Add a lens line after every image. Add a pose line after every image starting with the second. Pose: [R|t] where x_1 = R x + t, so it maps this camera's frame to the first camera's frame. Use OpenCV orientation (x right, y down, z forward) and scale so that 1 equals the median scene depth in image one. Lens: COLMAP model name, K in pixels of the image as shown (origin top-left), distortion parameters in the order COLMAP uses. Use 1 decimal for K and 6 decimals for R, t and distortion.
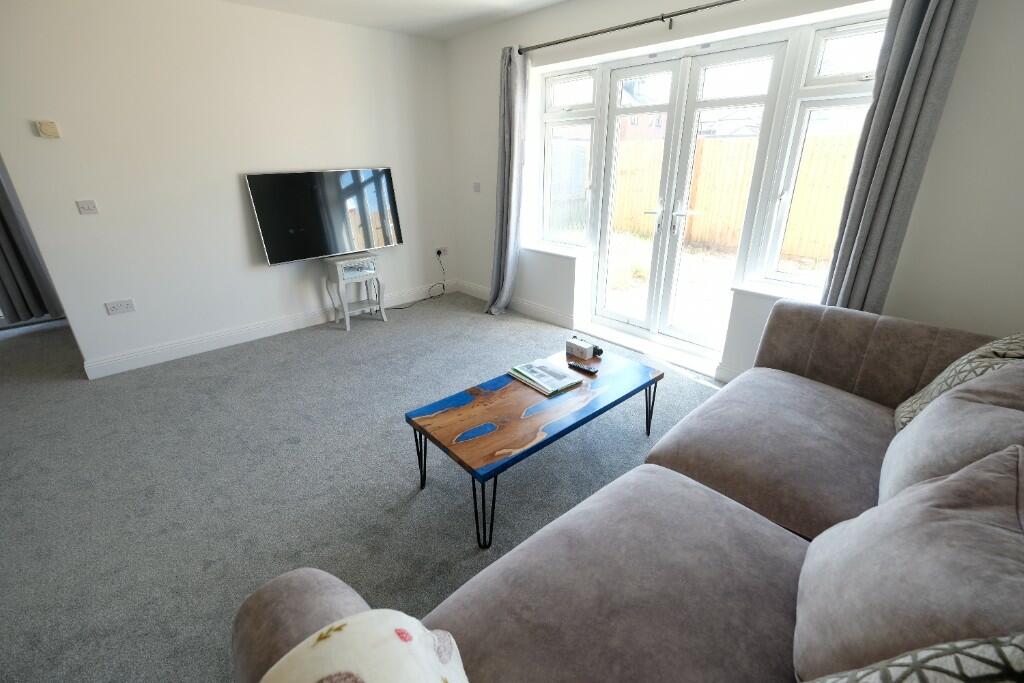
lens RADIAL K [[446.0, 0, 512.7], [0, 446.0, 342.0], [0, 0, 1]] dist [-0.004694, 0.000468]
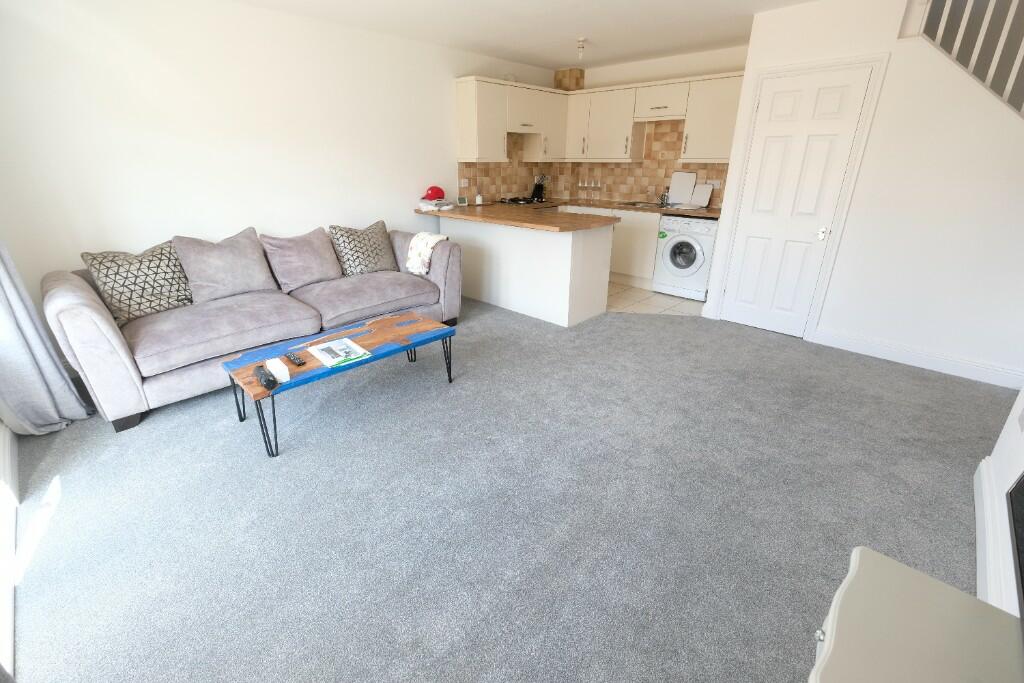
lens RADIAL K [[446.0, 0, 512.6], [0, 446.0, 340.6], [0, 0, 1]] dist [-0.004694, 0.000468]
pose [[-0.998935, 0.023945, -0.039436, -0.213519], [-0.010787, 0.709864, 0.704257, -0.492577], [0.044858, 0.703932, -0.708849, 1.206057]]
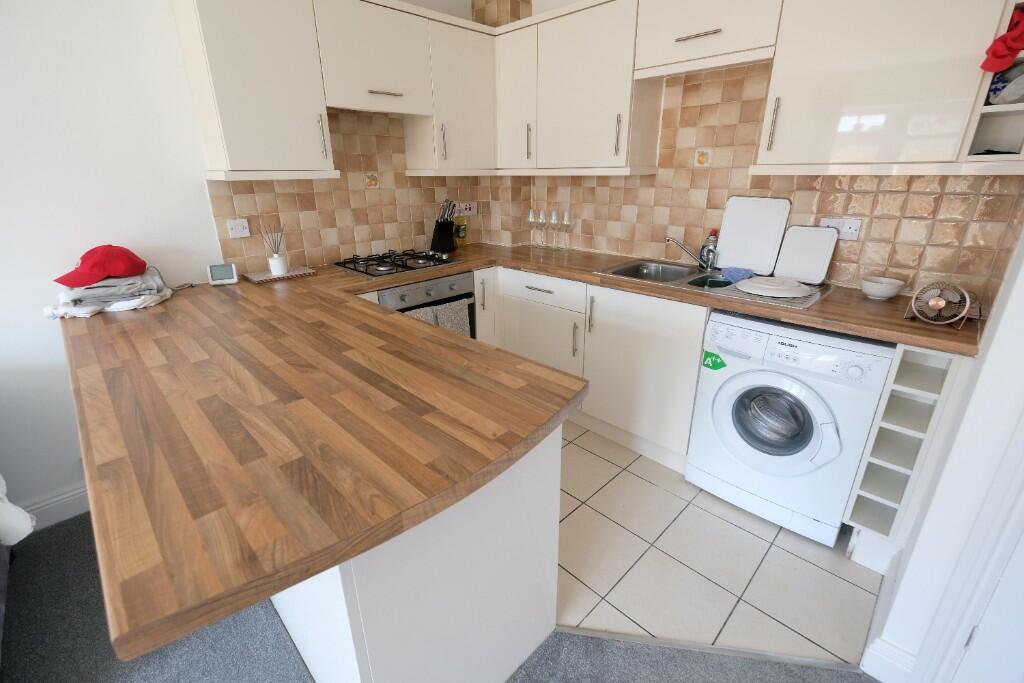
lens RADIAL K [[446.0, 0, 512.6], [0, 446.0, 338.4], [0, 0, 1]] dist [-0.004694, 0.000468]
pose [[-0.999271, 0.029628, -0.024076, -0.493857], [0.005140, 0.729319, 0.684155, -0.136871], [0.037829, 0.683532, -0.728939, 0.363801]]
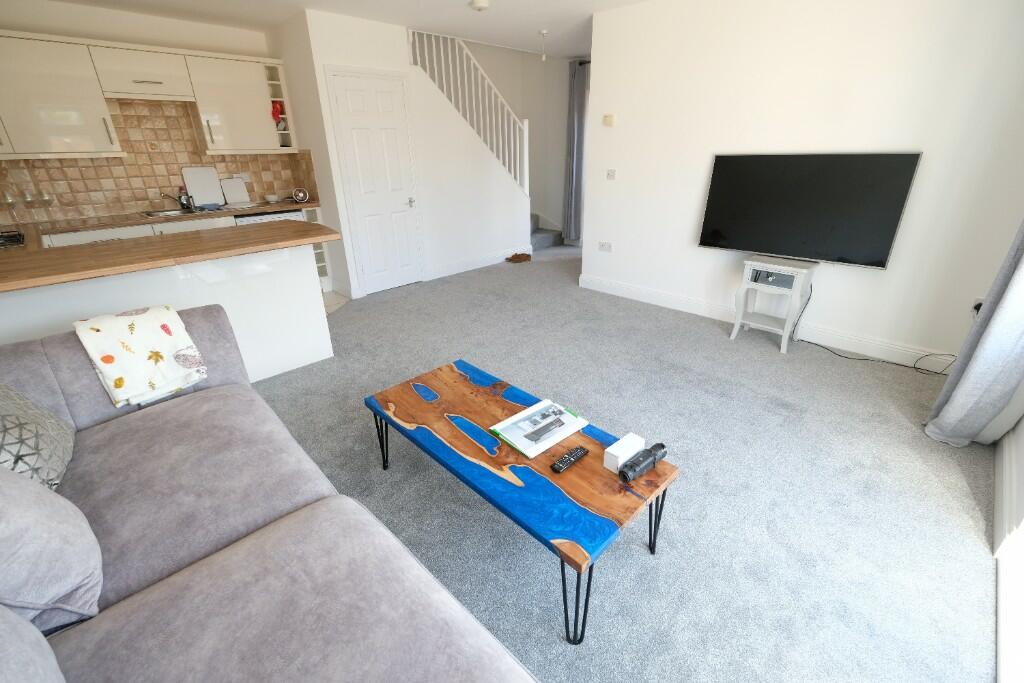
lens RADIAL K [[446.0, 0, 511.9], [0, 446.0, 340.5], [0, 0, 1]] dist [-0.004694, 0.000468]
pose [[0.039509, 0.406642, -0.912733, 0.482043], [-0.372180, 0.853707, 0.364234, -0.212581], [0.927319, 0.325310, 0.185073, 0.517959]]
